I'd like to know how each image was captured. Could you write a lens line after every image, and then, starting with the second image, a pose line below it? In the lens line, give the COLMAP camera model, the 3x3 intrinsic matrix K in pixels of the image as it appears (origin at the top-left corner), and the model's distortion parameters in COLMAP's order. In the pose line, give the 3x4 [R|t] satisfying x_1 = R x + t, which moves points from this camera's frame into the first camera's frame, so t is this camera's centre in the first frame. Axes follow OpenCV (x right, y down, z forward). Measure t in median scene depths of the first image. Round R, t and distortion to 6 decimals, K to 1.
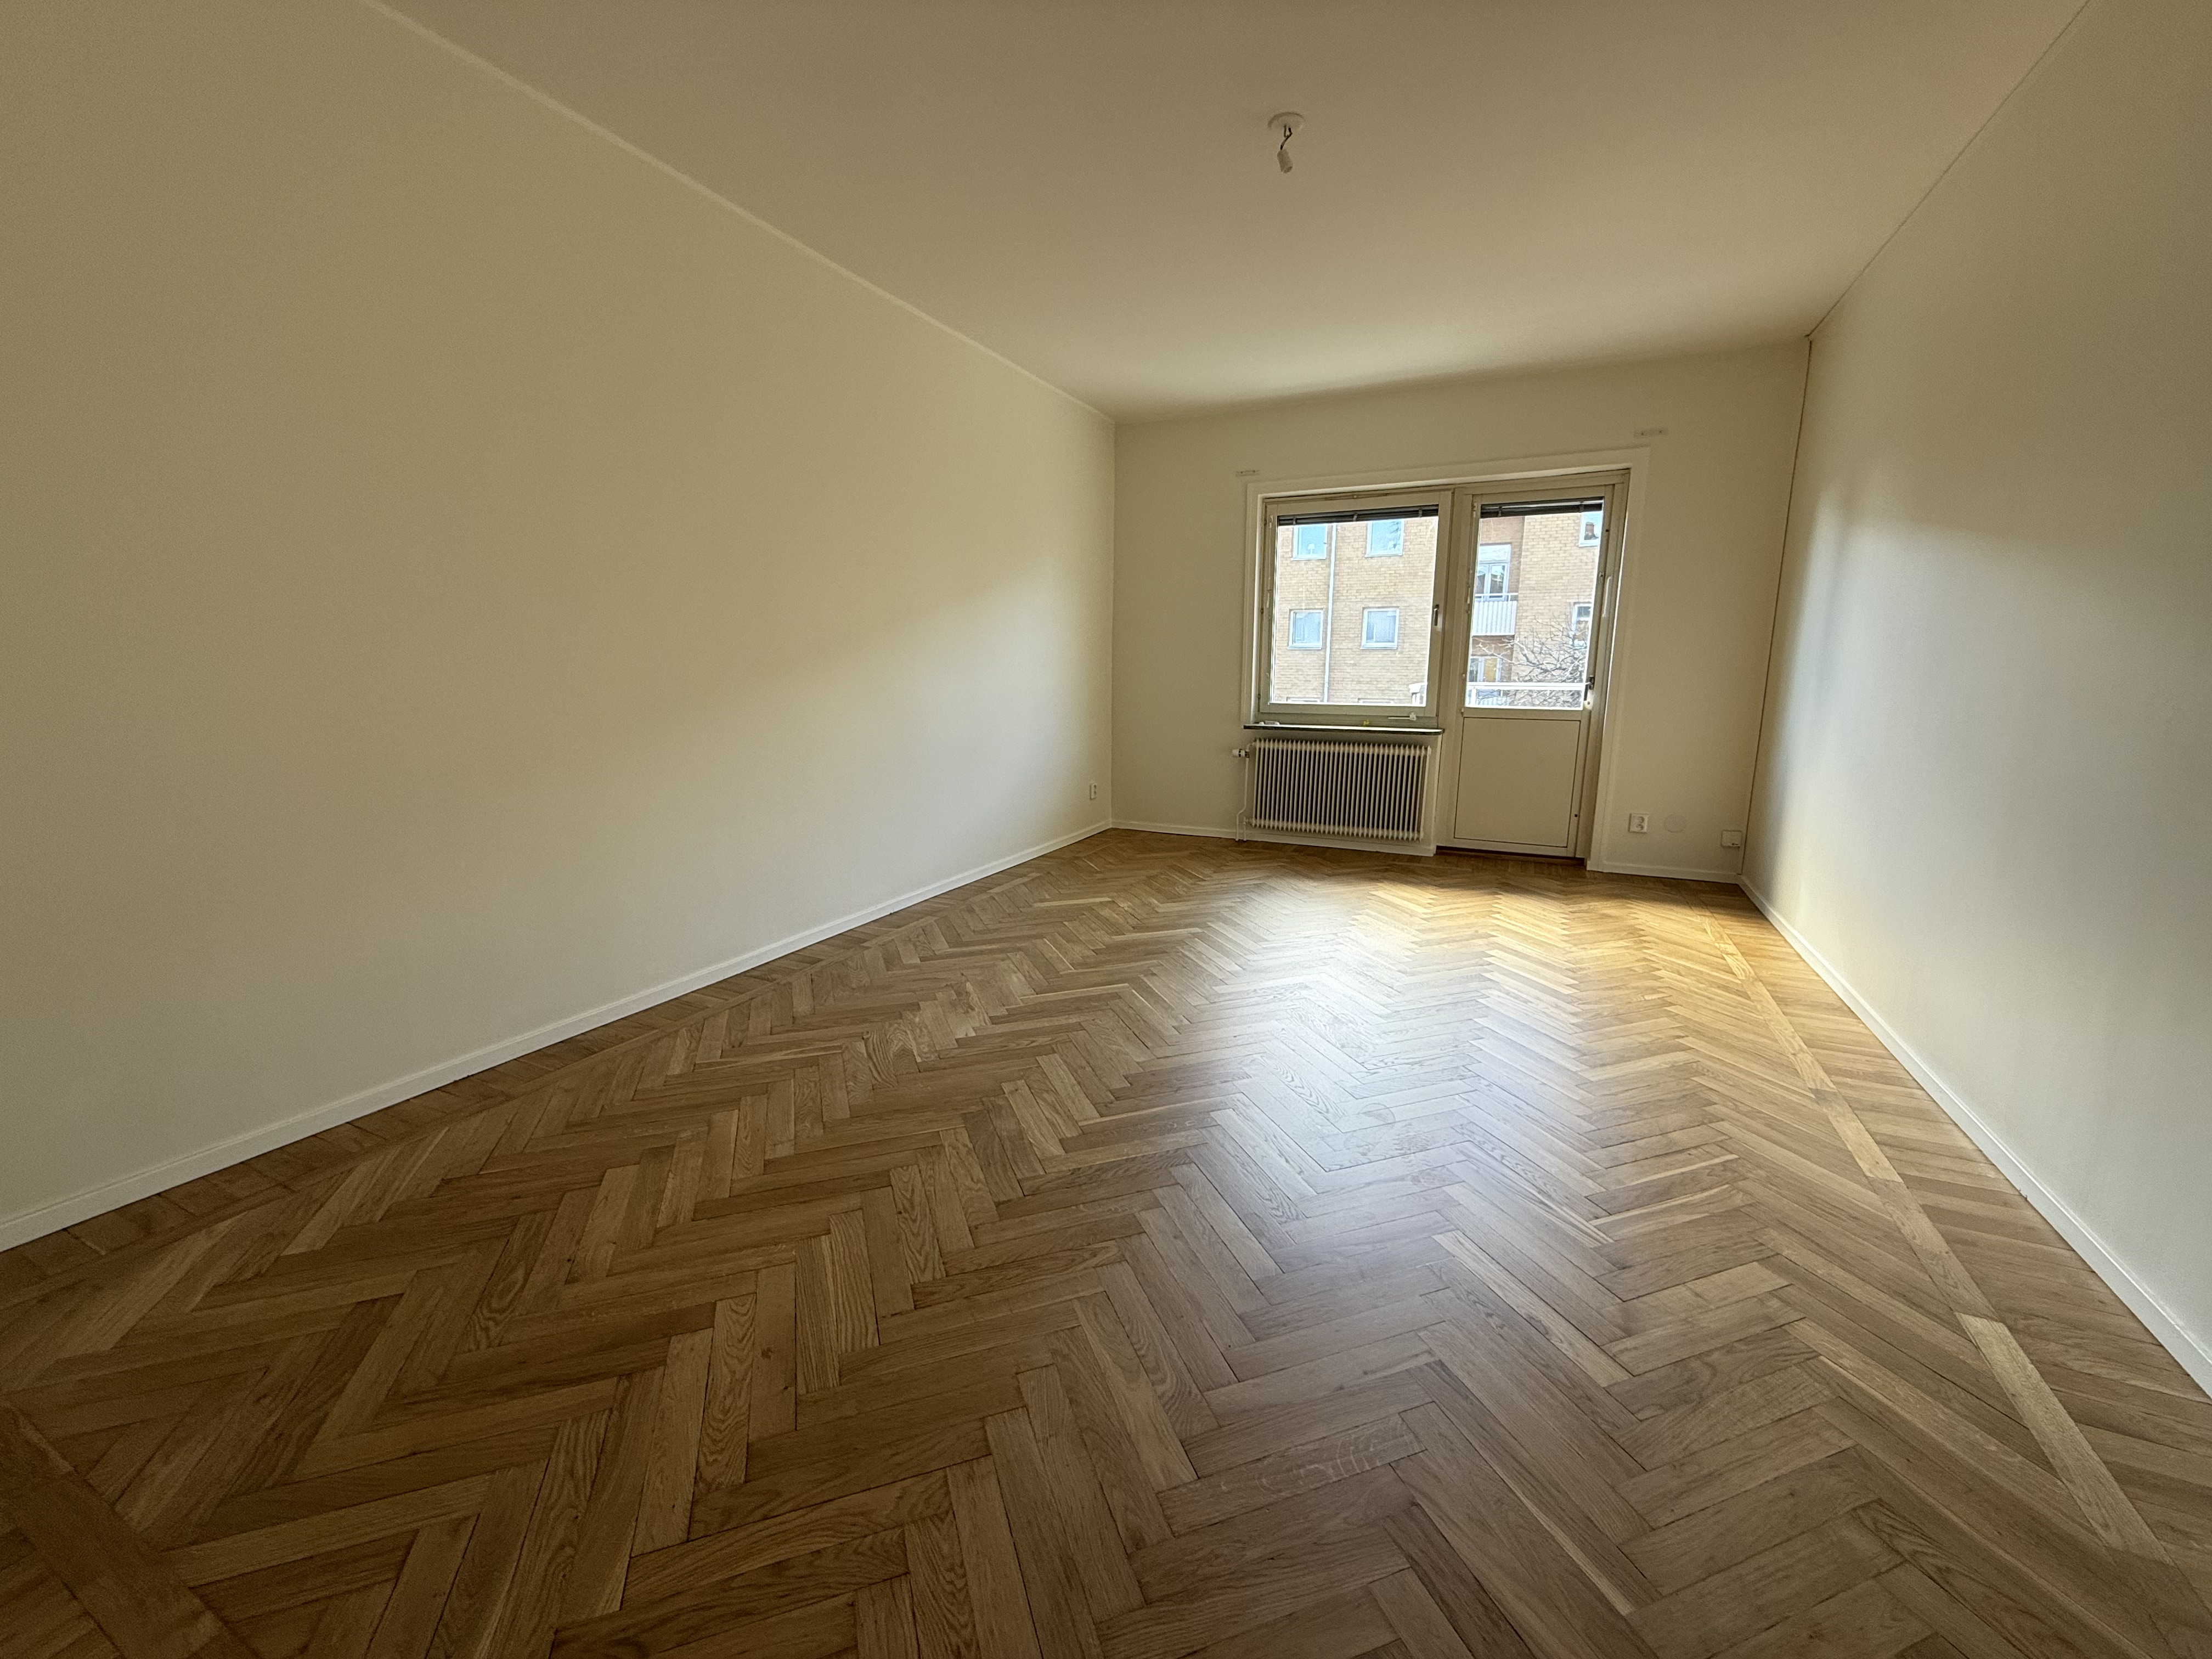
lens RADIAL K [[882.3, 0, 1104.5], [0, 882.3, 826.5], [0, 0, 1]] dist [-0.001042, -0.000104]
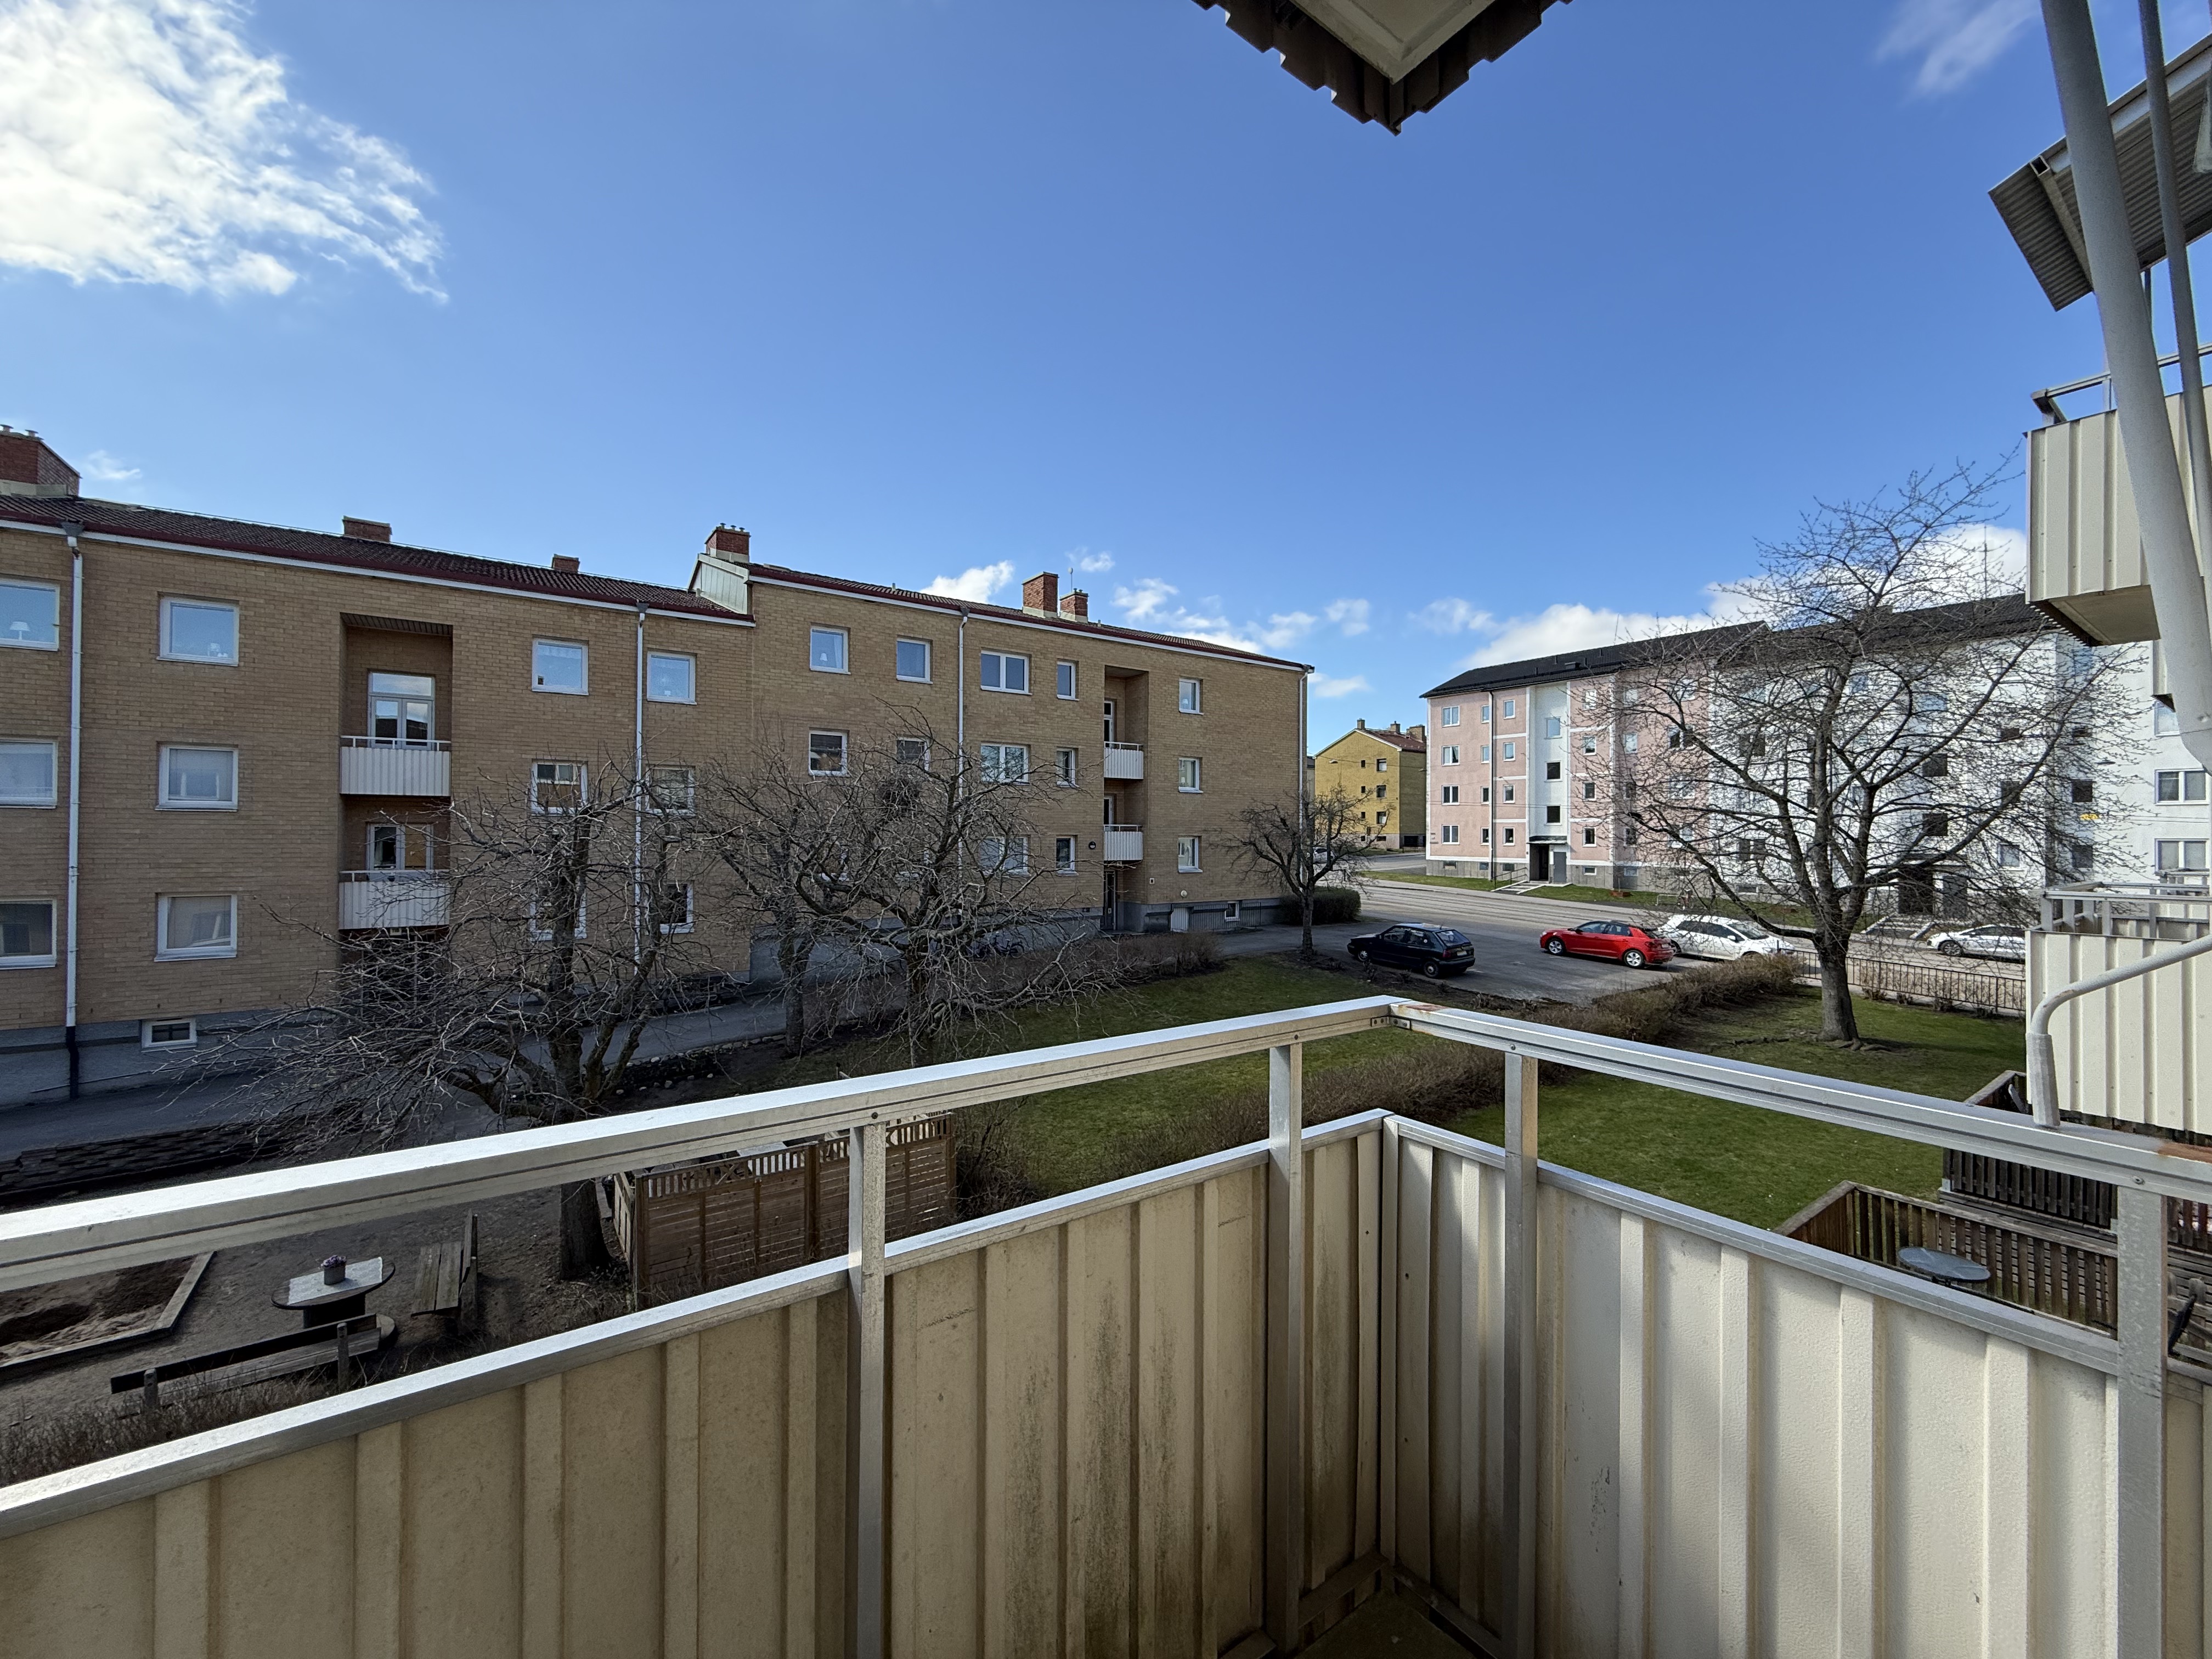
lens RADIAL K [[875.0, 0, 1108.6], [0, 875.0, 826.9], [0, 0, 1]] dist [-0.002570, 0.000459]
pose [[0.480767, 0.005104, 0.876833, 0.569268], [0.151496, 0.984461, -0.088796, -0.280177], [-0.863662, 0.175527, 0.472524, 1.180565]]
